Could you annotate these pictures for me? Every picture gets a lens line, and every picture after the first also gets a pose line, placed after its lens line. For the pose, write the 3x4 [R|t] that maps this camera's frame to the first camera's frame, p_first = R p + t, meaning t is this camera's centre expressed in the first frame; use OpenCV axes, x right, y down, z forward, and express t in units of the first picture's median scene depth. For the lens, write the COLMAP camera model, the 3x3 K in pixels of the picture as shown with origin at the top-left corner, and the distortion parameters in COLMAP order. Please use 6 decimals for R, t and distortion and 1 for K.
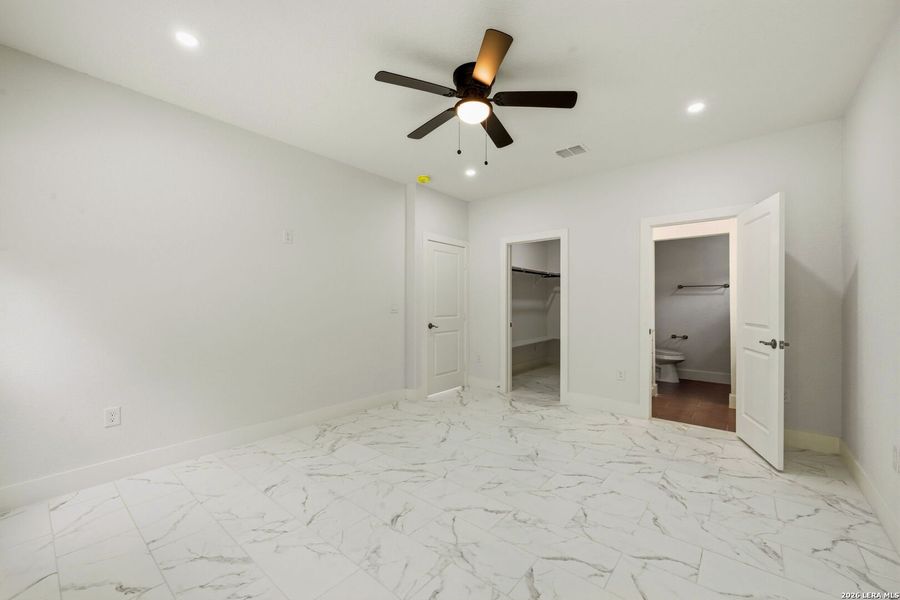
lens RADIAL K [[388.6, 0, 448.7], [0, 388.6, 304.5], [0, 0, 1]] dist [-0.000511, -0.000053]
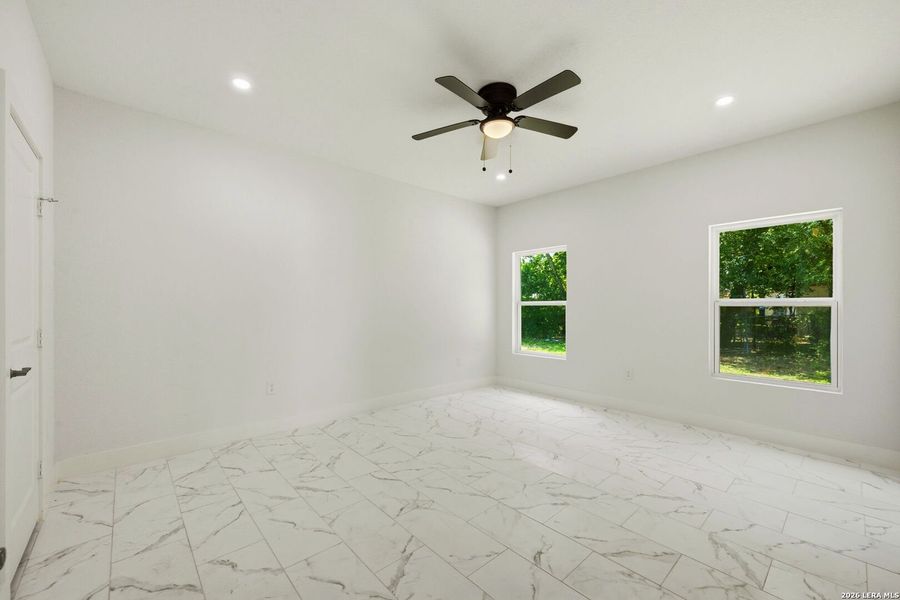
lens RADIAL K [[388.6, 0, 448.7], [0, 388.6, 304.5], [0, 0, 1]] dist [-0.000511, -0.000053]
pose [[-0.991100, -0.001898, 0.133107, 0.048650], [-0.001763, 0.999998, 0.001130, -0.003756], [-0.133109, 0.000885, -0.991101, 1.954682]]
